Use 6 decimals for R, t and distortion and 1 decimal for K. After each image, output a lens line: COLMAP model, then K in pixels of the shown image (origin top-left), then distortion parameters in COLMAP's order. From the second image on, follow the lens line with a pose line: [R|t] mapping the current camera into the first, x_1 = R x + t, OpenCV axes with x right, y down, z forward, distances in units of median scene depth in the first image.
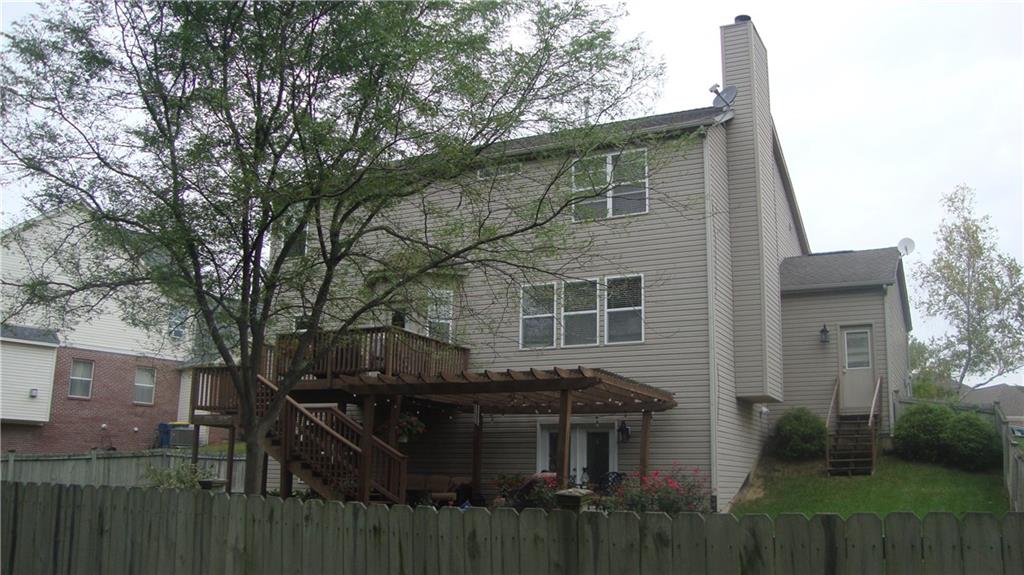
lens RADIAL K [[913.8, 0, 512.8], [0, 913.8, 285.6], [0, 0, 1]] dist [-0.193625, 0.164954]
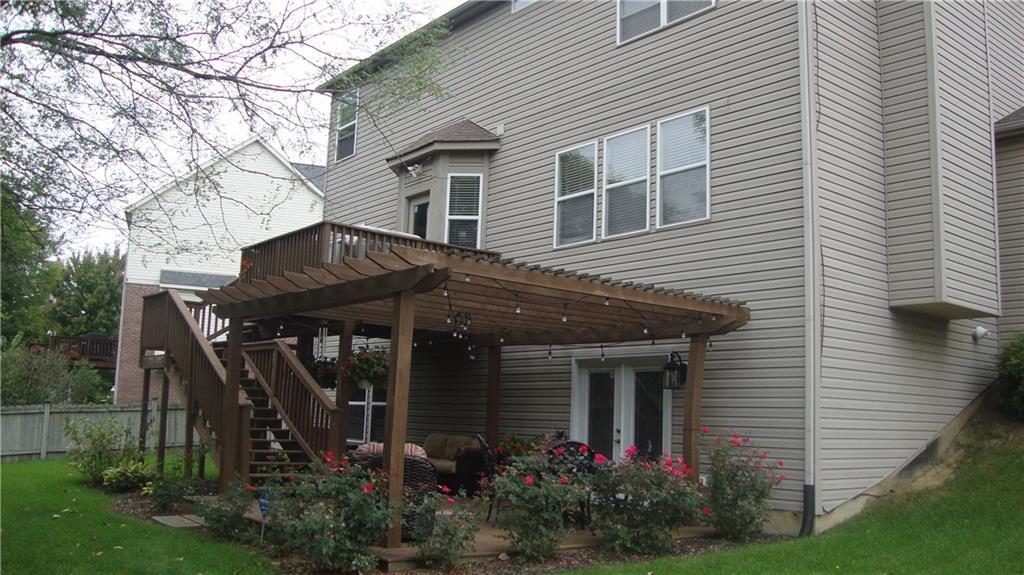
lens RADIAL K [[913.8, 0, 509.7], [0, 913.8, 291.6], [0, 0, 1]] dist [-0.193625, 0.164954]
pose [[0.916387, -0.044233, -0.397842, 0.249771], [0.071585, 0.995963, 0.054153, 0.065971], [0.393841, -0.078104, 0.915854, 0.394271]]
